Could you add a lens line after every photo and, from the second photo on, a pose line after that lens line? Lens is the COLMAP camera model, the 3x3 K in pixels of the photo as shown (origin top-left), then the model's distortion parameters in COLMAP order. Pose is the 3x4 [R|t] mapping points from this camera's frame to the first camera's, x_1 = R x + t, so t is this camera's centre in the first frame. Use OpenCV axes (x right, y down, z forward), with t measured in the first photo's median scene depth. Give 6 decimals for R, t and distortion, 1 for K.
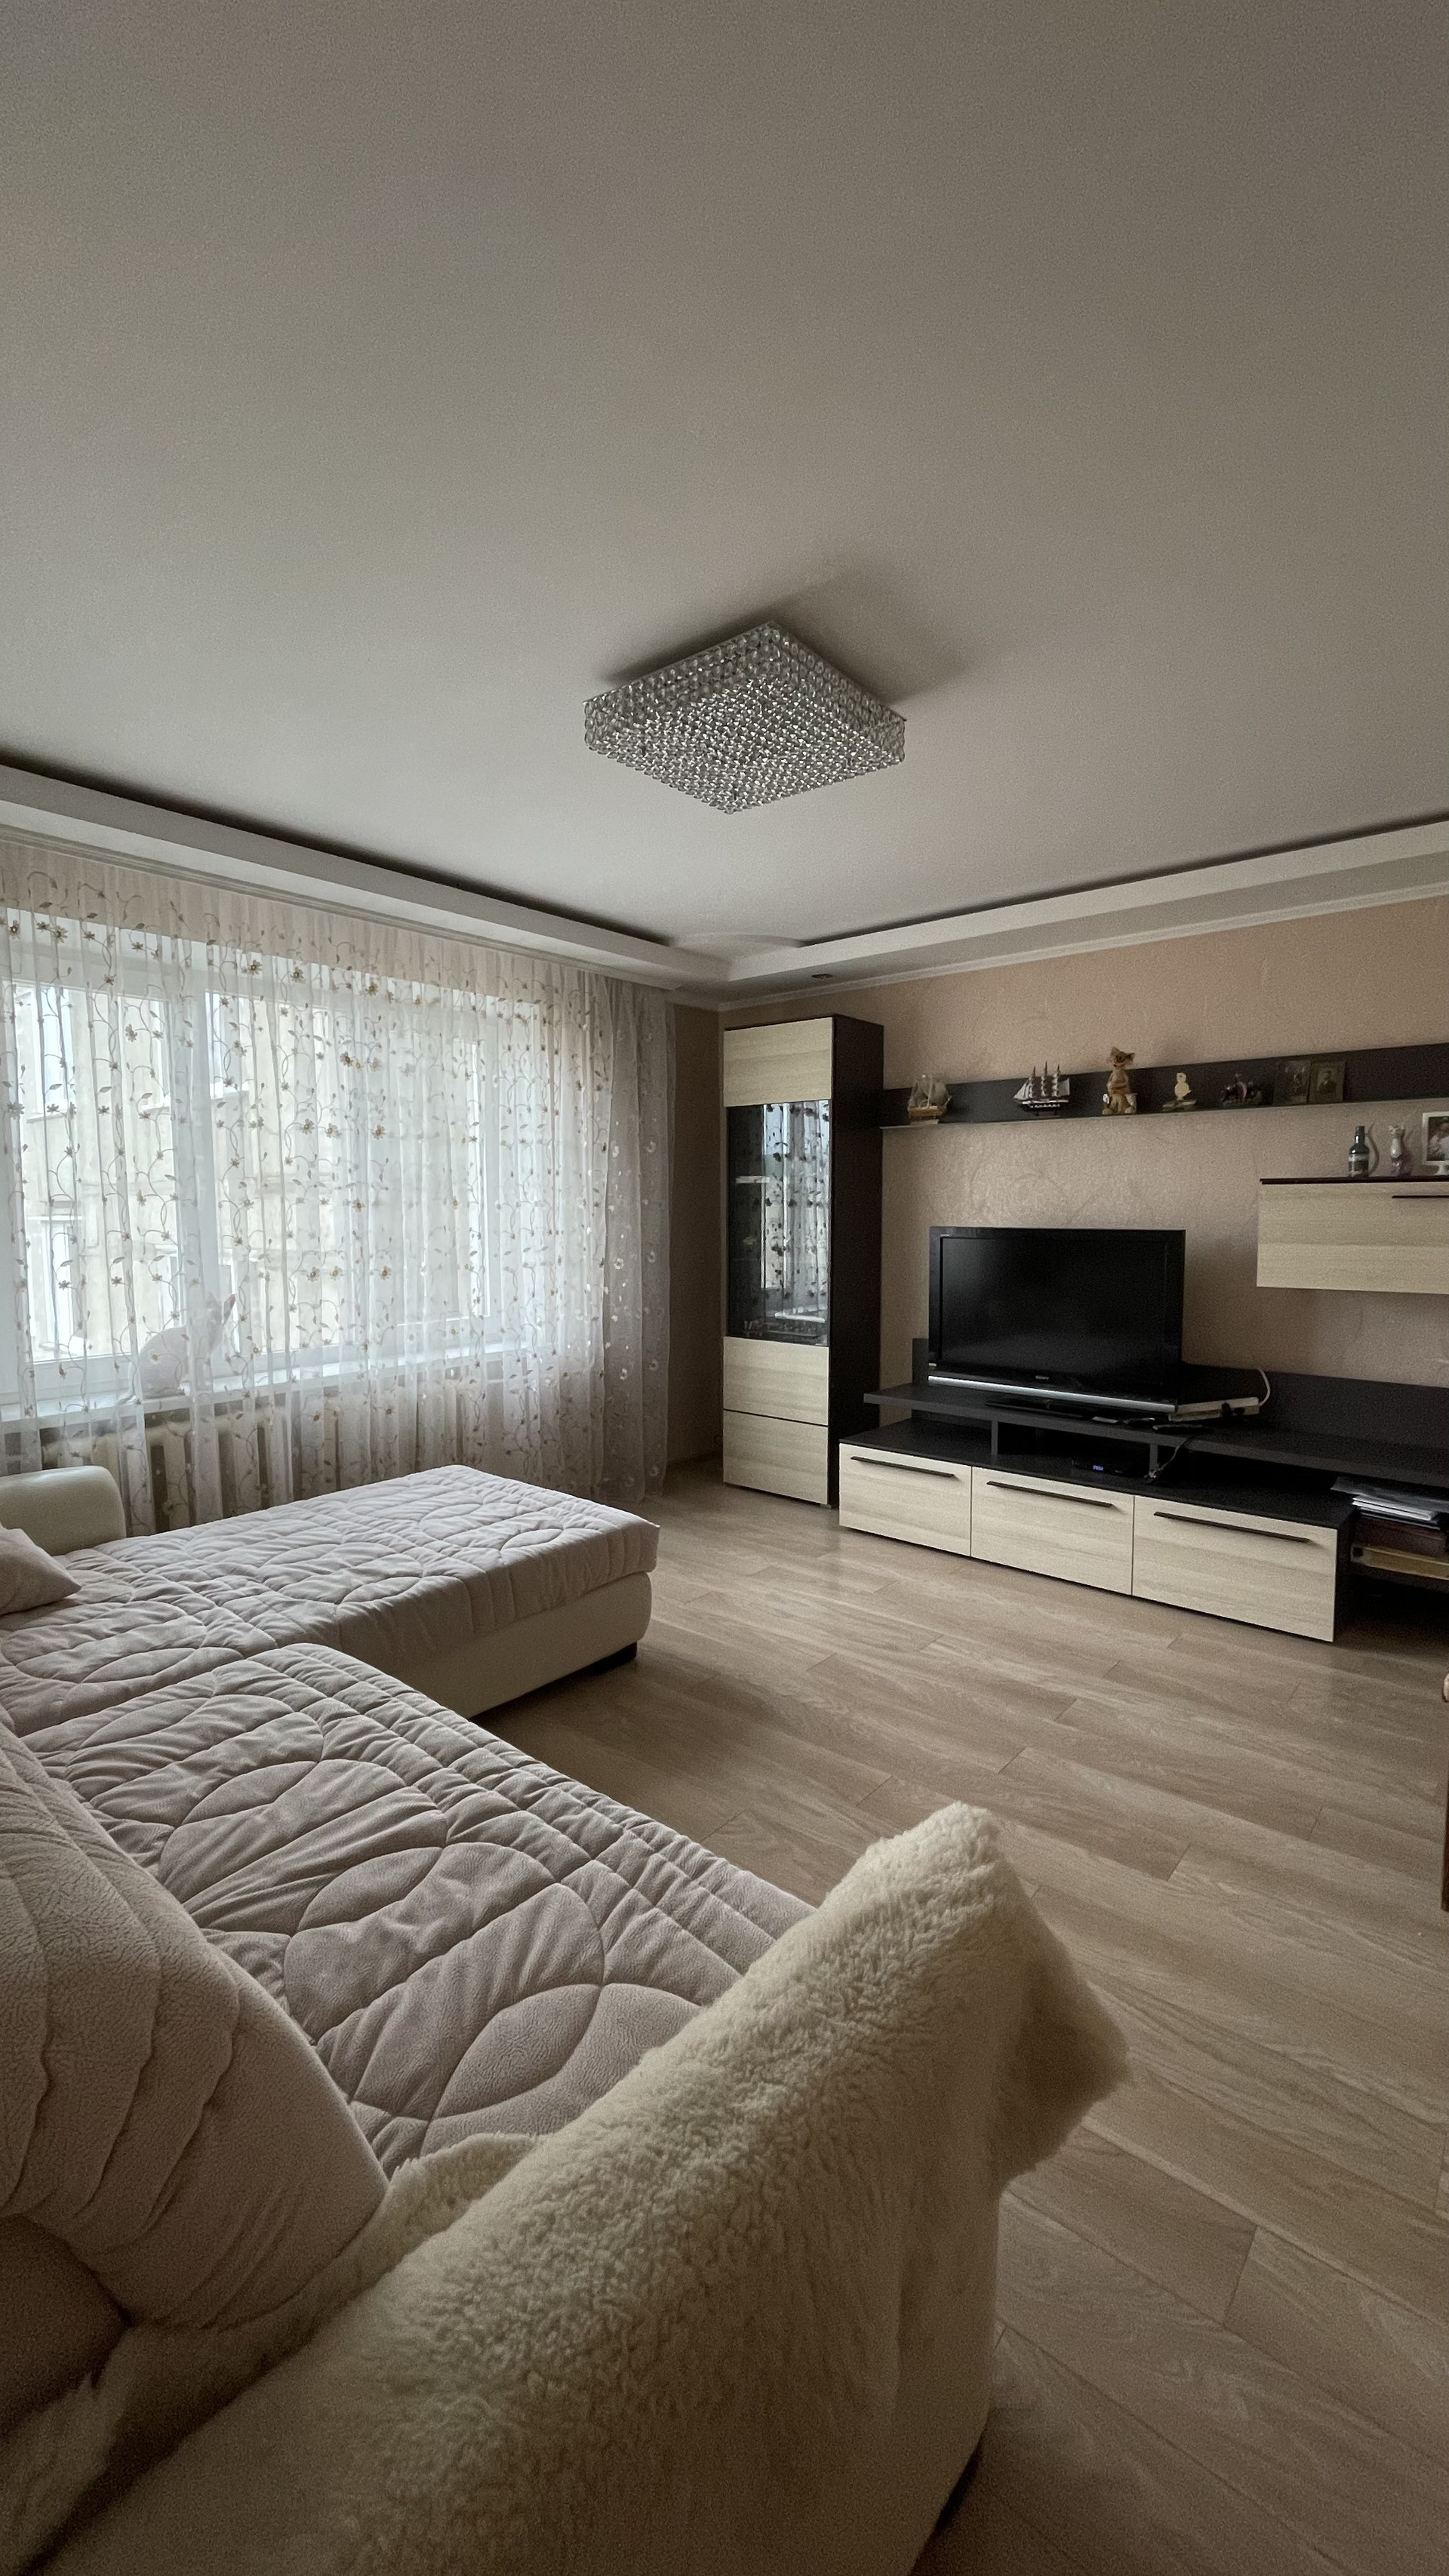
lens RADIAL K [[1036.8, 0, 731.9], [0, 1036.8, 1288.3], [0, 0, 1]] dist [-0.002653, -0.000877]
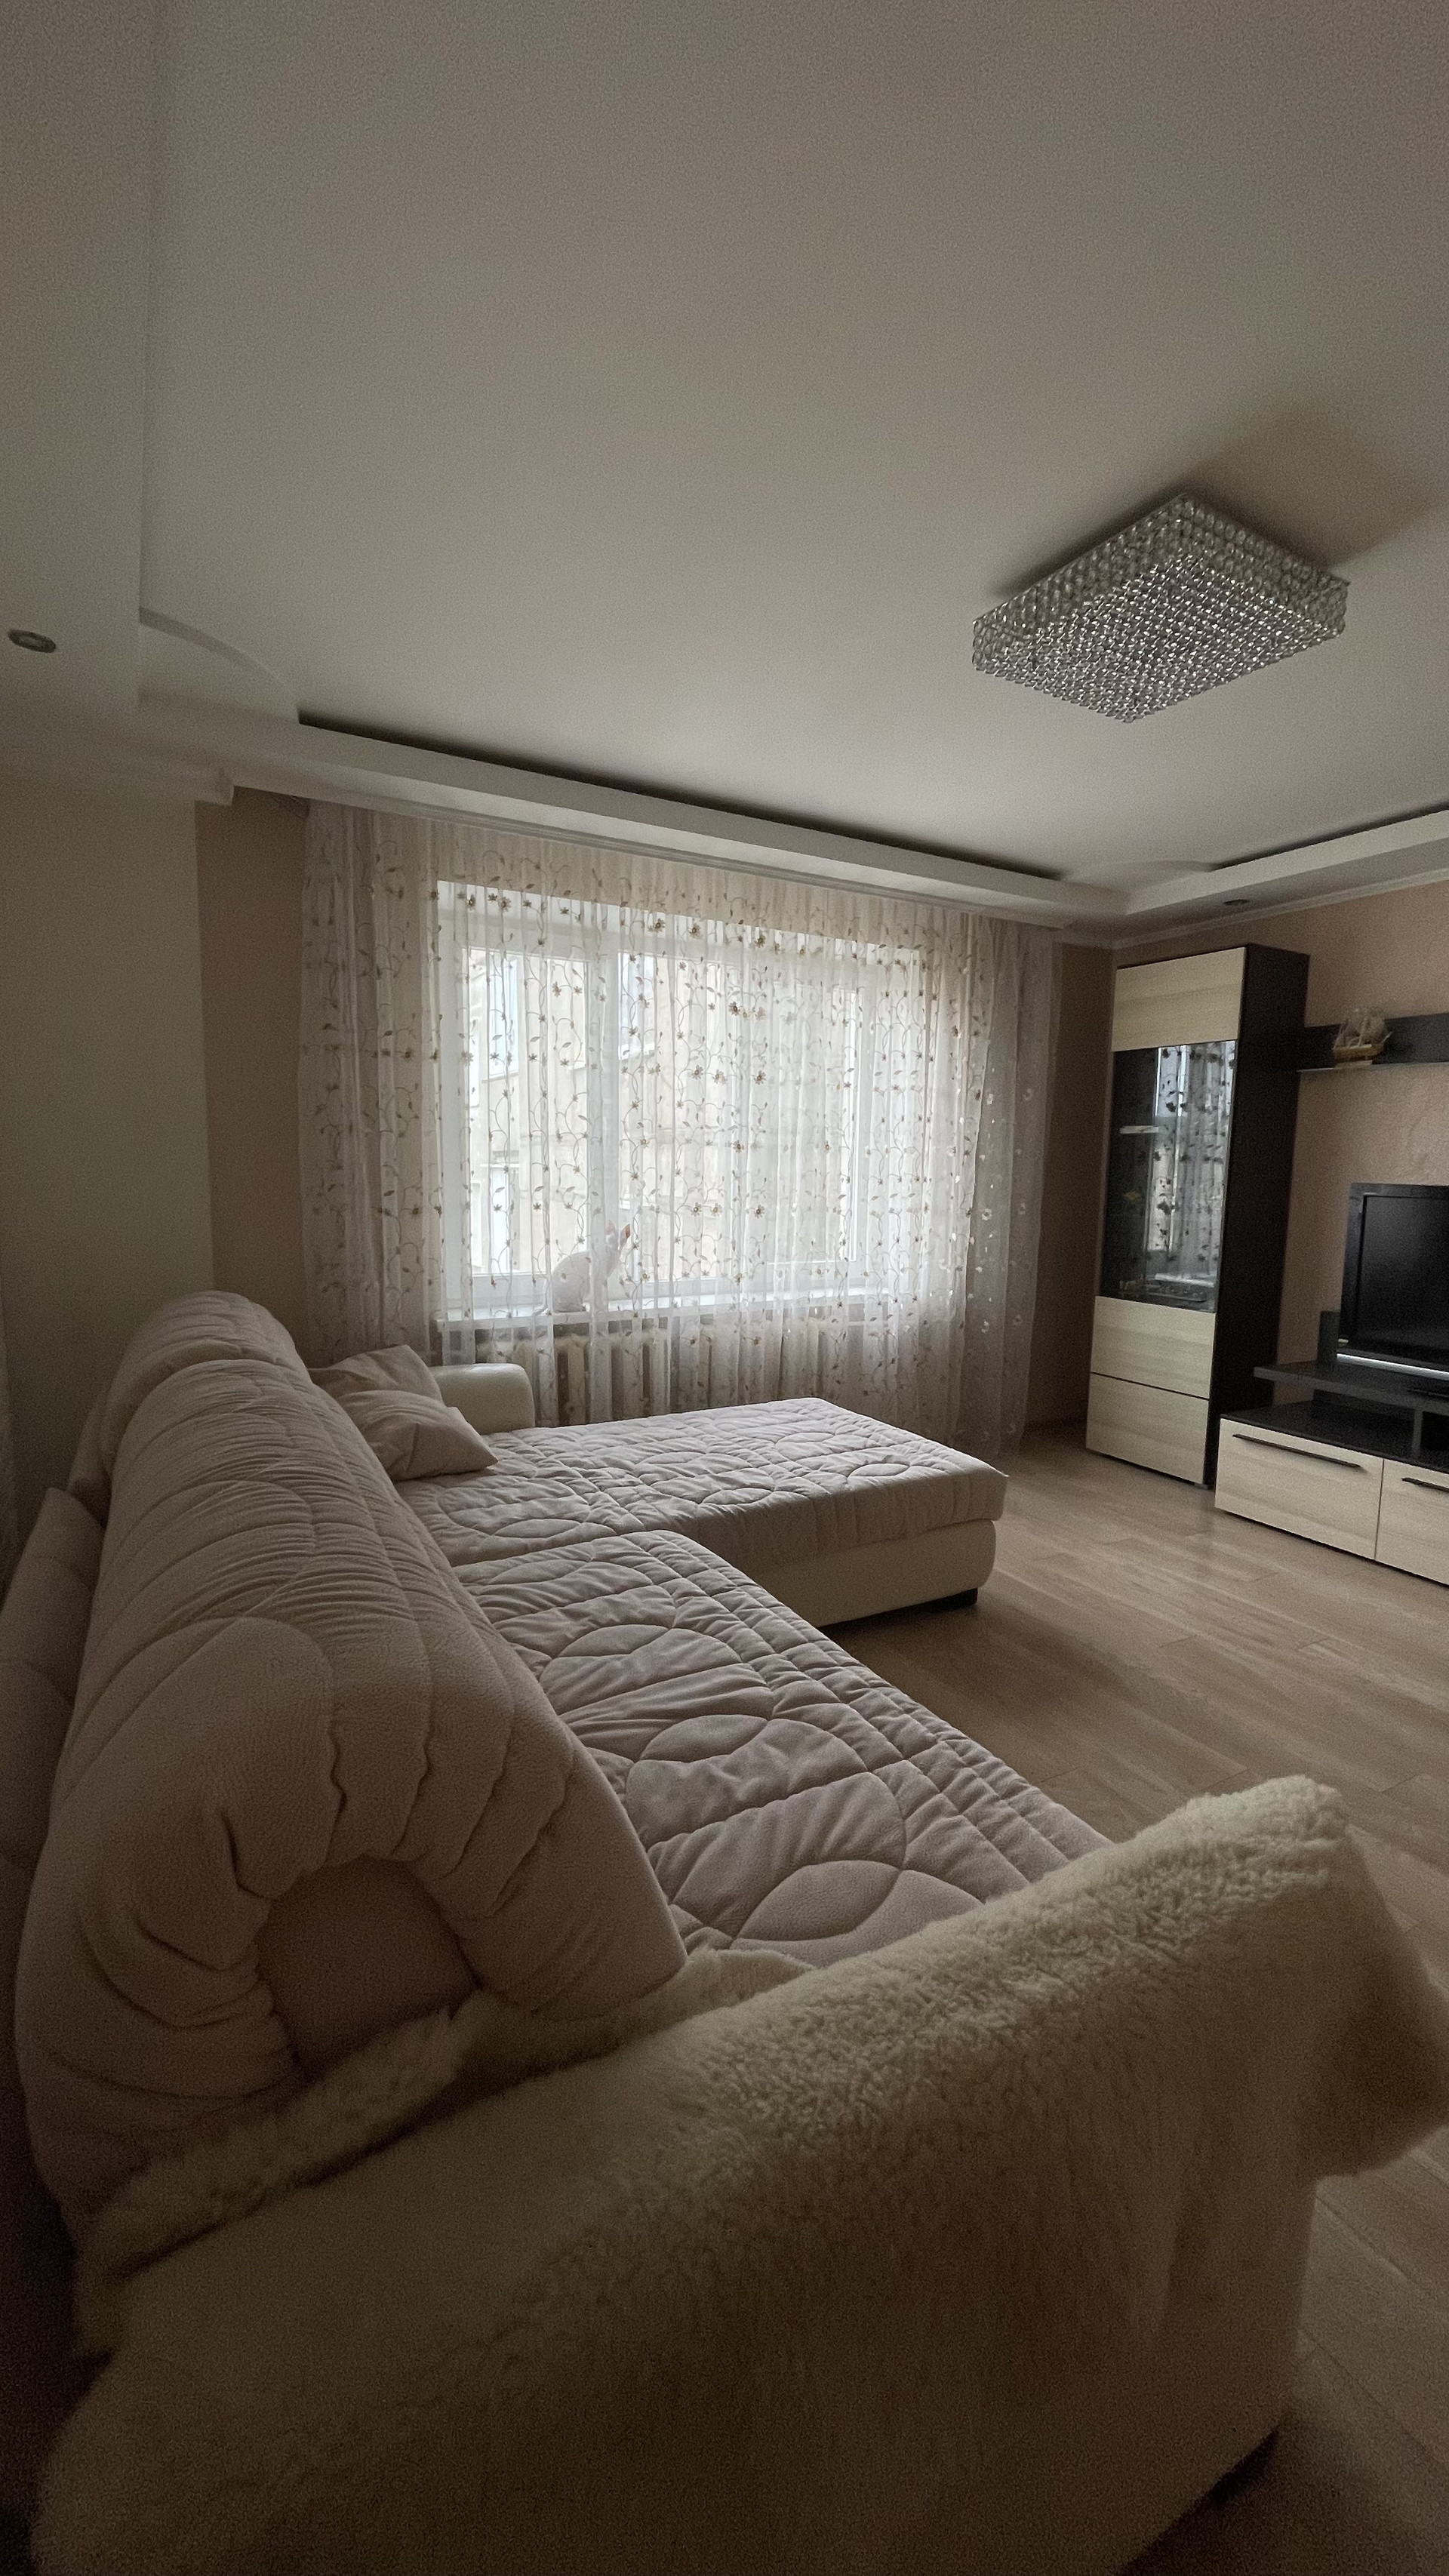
lens RADIAL K [[1036.8, 0, 731.5], [0, 1036.8, 1288.3], [0, 0, 1]] dist [-0.002653, -0.000877]
pose [[0.935312, 0.060534, -0.348606, 0.016111], [-0.047939, 0.997852, 0.044652, 0.020734], [0.350560, -0.025051, 0.936205, -0.006550]]
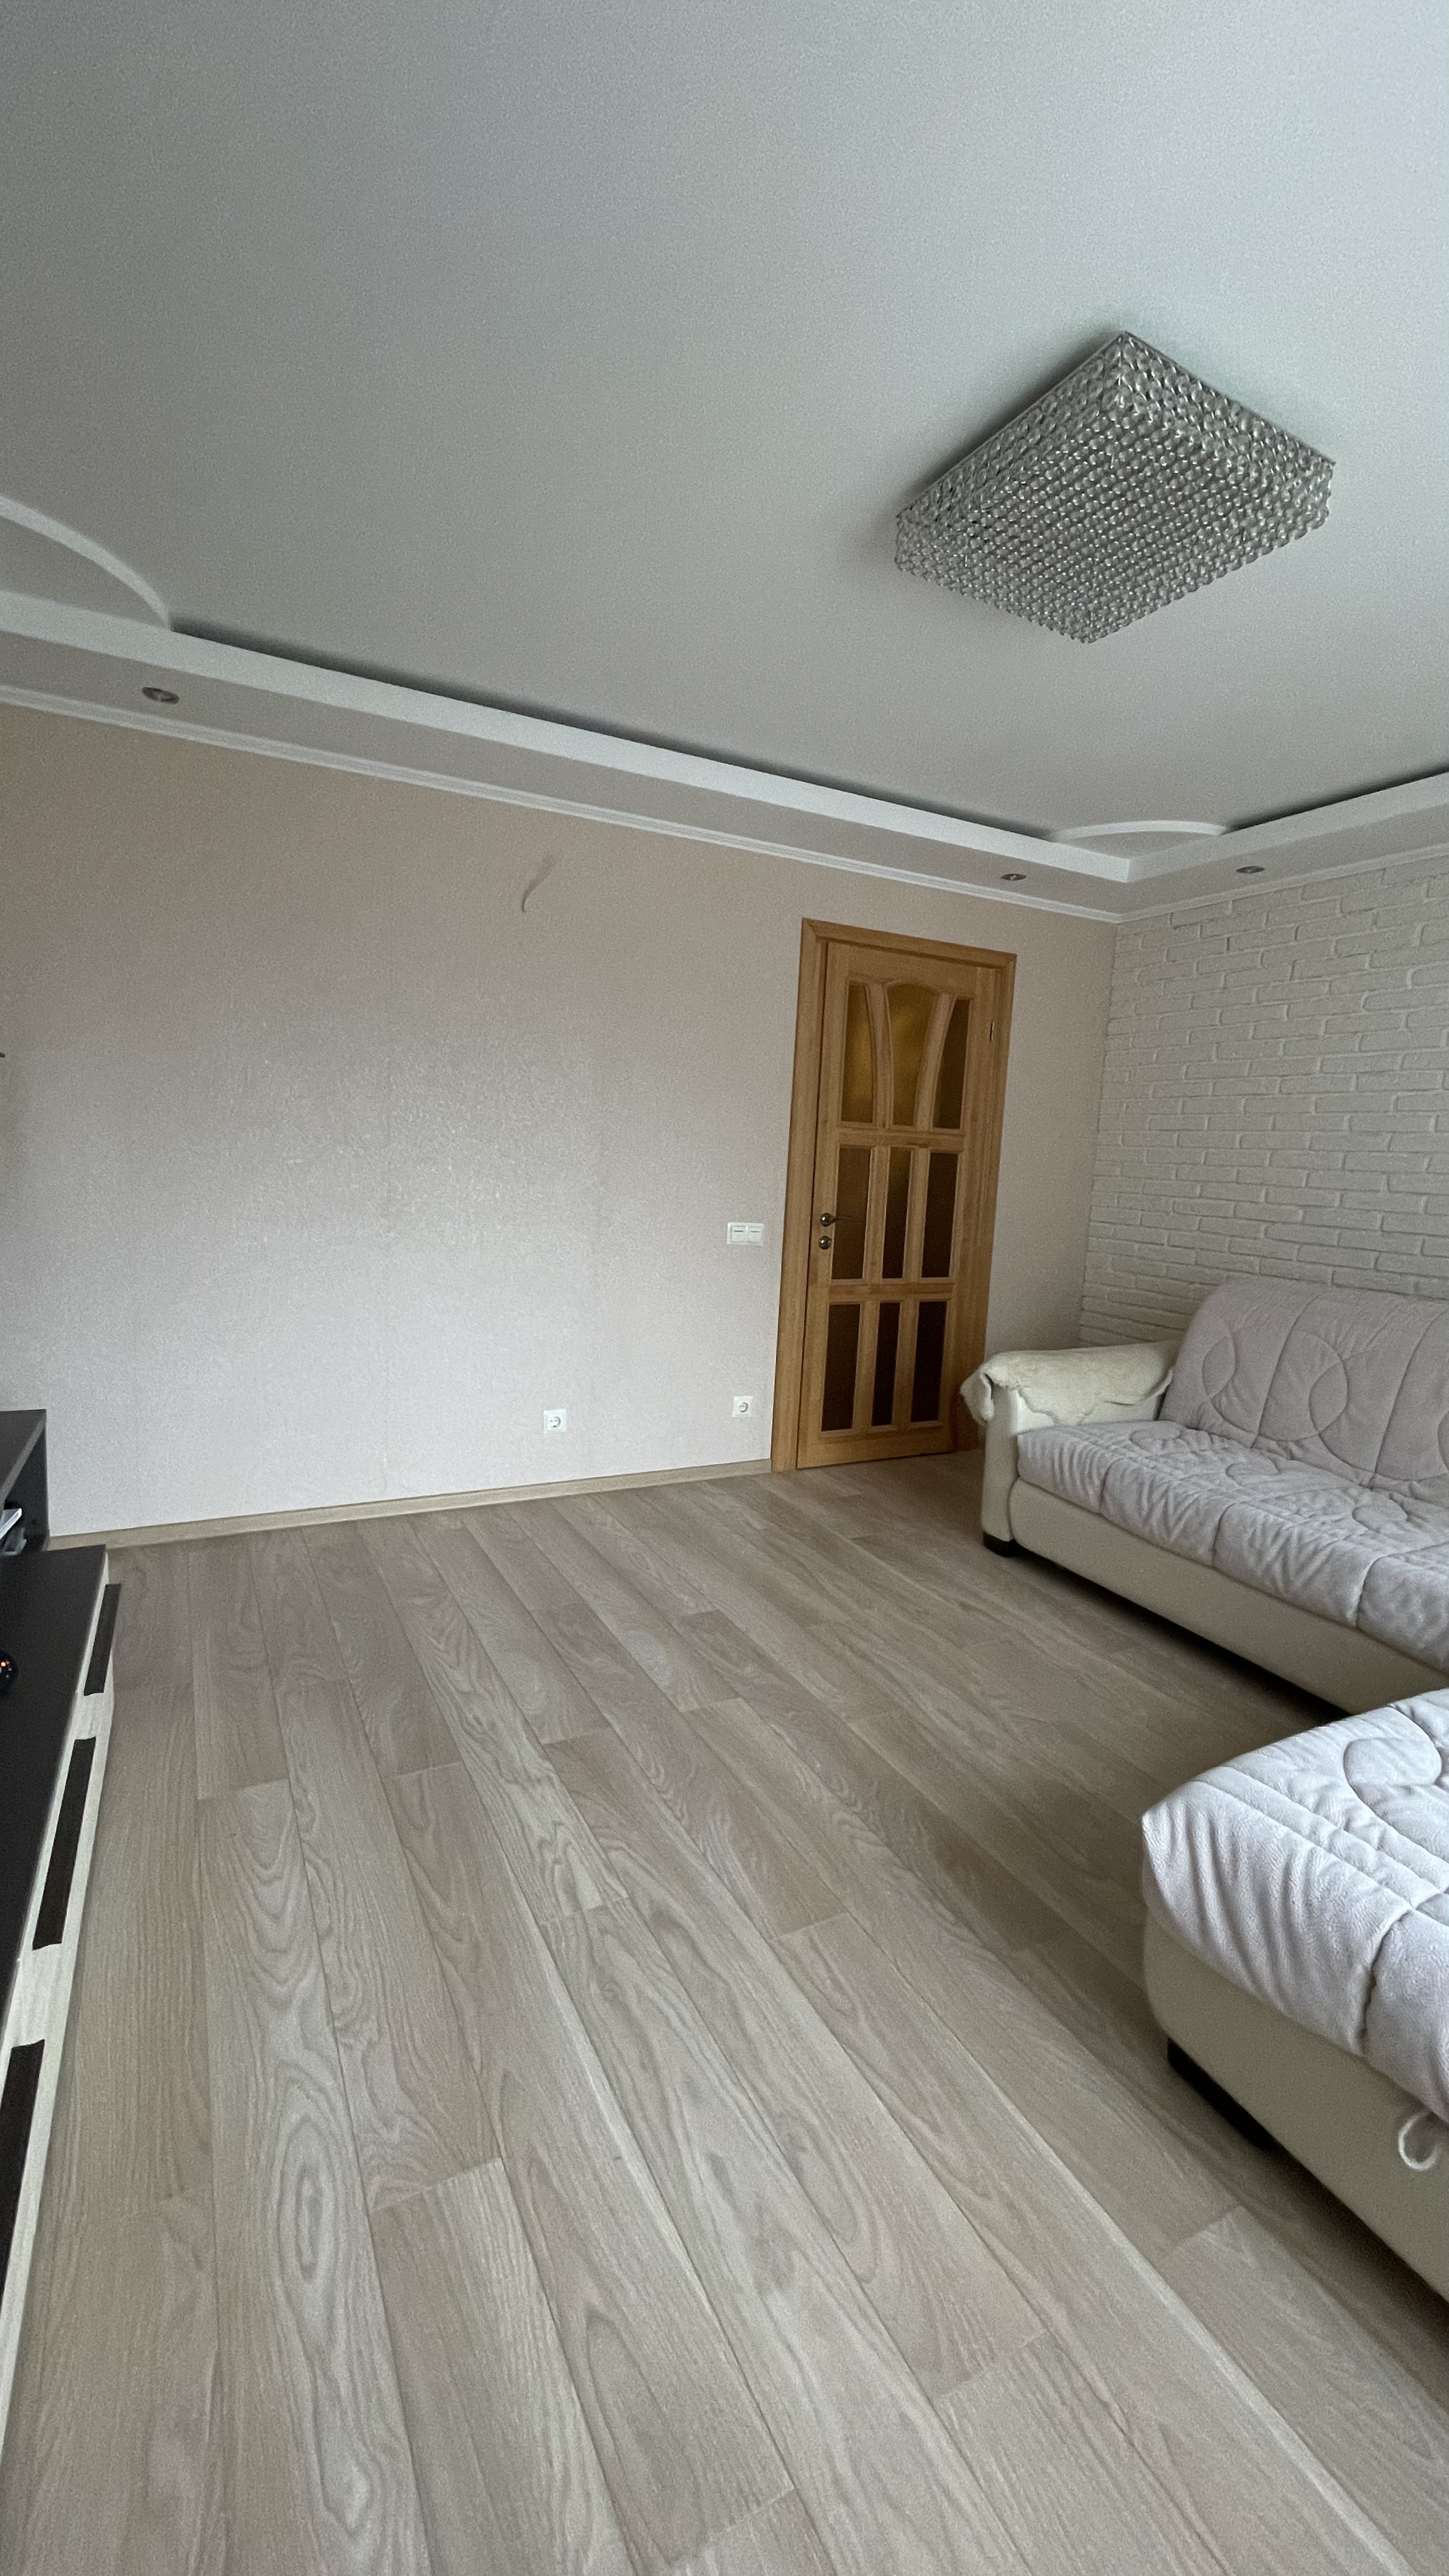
lens RADIAL K [[1036.8, 0, 727.1], [0, 1036.8, 1276.6], [0, 0, 1]] dist [-0.002653, -0.000877]
pose [[-0.923283, -0.084554, 0.374698, -0.050623], [-0.012777, 0.981692, 0.190044, -0.087639], [-0.383907, 0.170677, -0.907461, 1.436488]]
